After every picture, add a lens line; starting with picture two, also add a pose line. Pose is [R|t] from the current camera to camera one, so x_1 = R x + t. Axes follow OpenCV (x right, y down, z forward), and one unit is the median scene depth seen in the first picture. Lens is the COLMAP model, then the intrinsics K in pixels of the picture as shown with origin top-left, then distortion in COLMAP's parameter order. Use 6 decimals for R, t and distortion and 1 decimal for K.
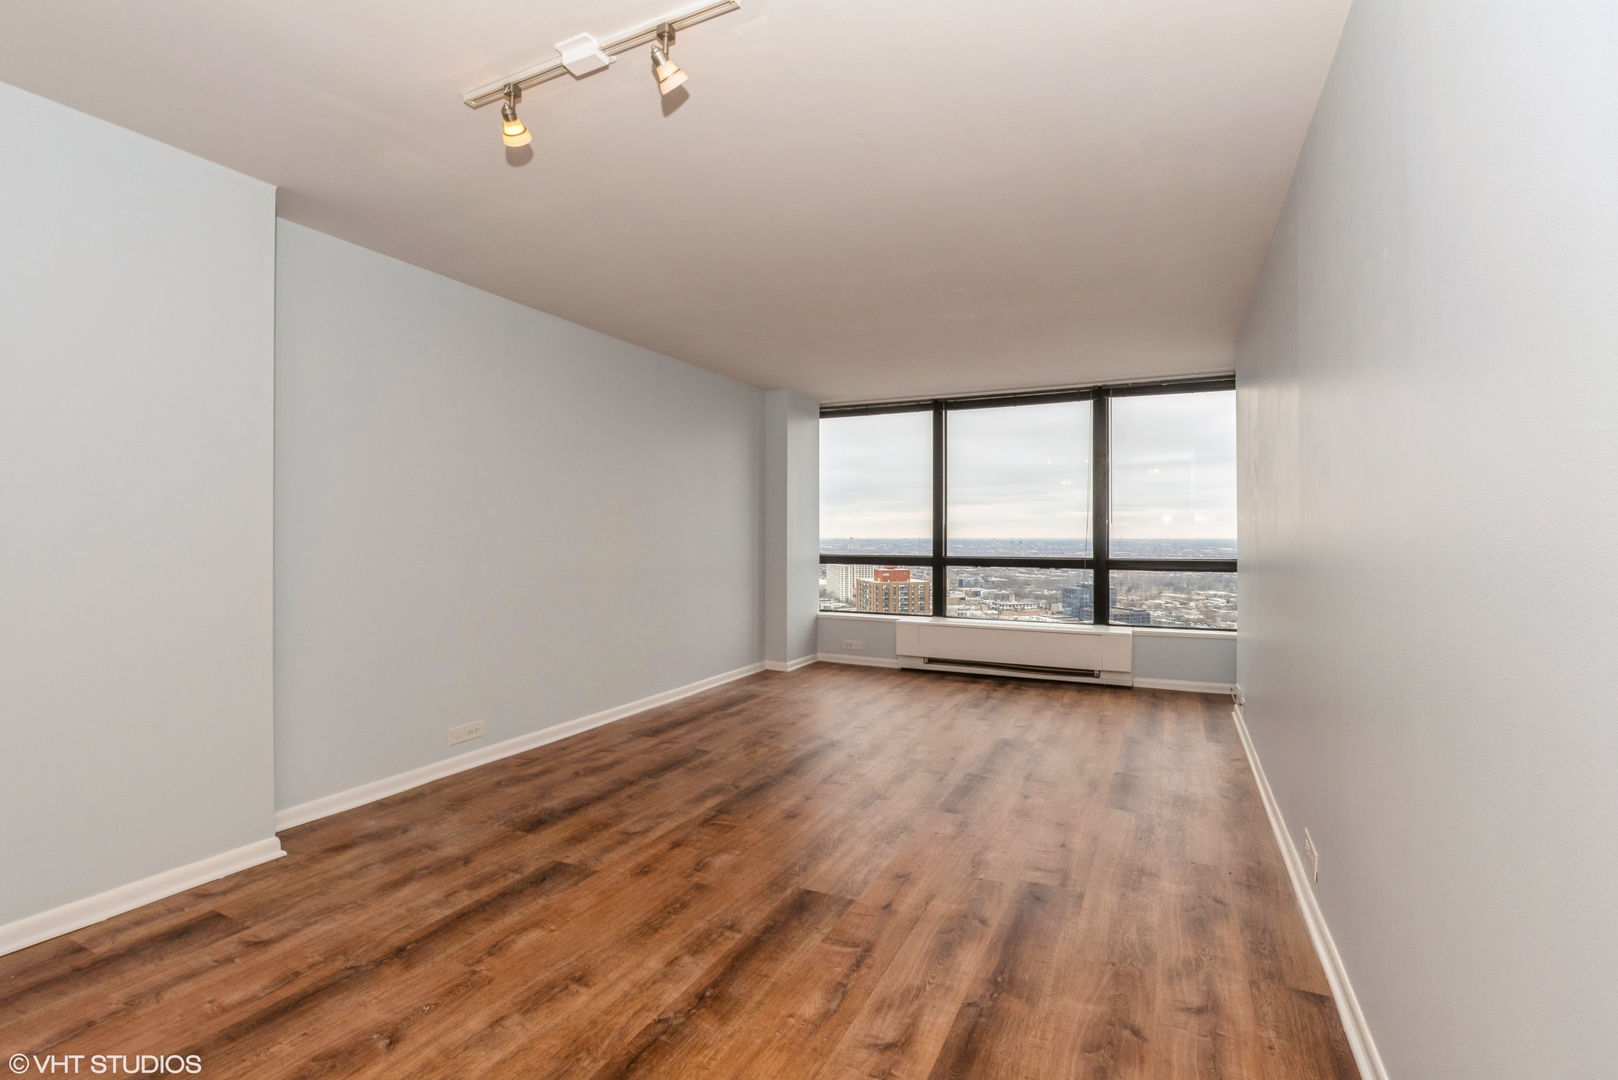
lens RADIAL K [[725.3, 0, 809.0], [0, 725.3, 540.0], [0, 0, 1]] dist [-0.015050, -0.000026]
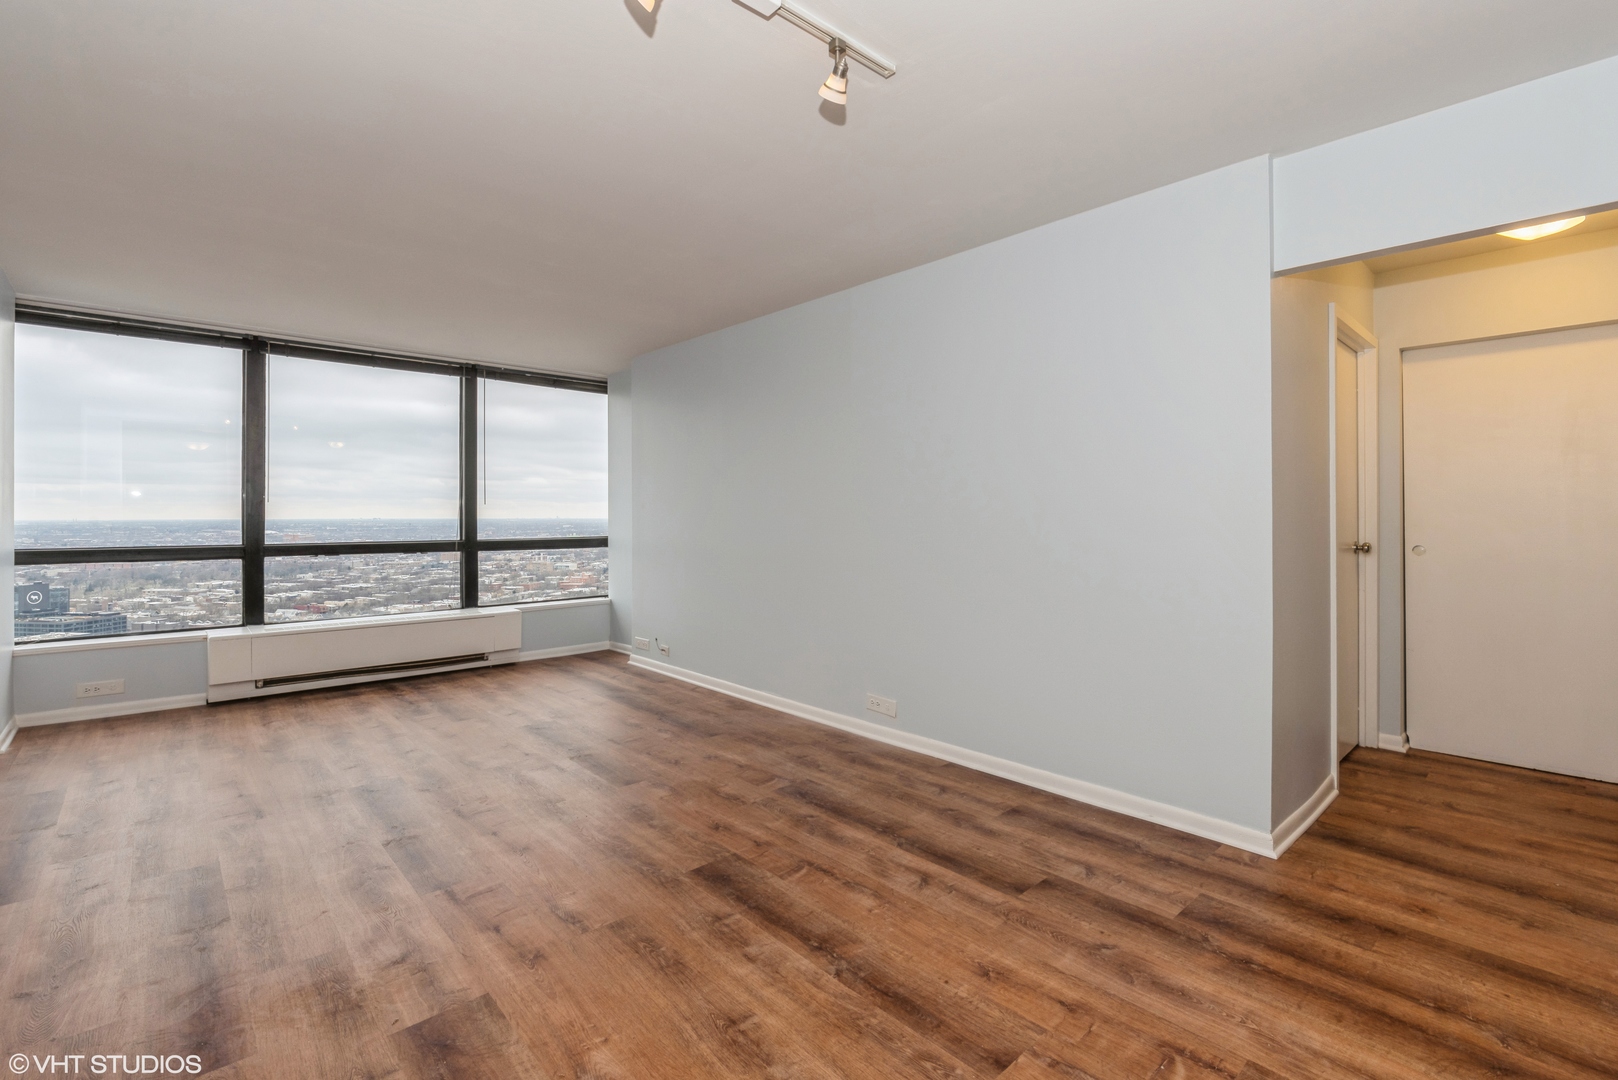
lens RADIAL K [[739.1, 0, 844.0], [0, 739.1, 521.5], [0, 0, 1]] dist [-0.020038, -0.000645]
pose [[0.342166, -0.007774, 0.939607, -0.505998], [0.007127, 0.999958, 0.005678, -0.002384], [-0.939612, 0.004753, 0.342207, 0.257362]]
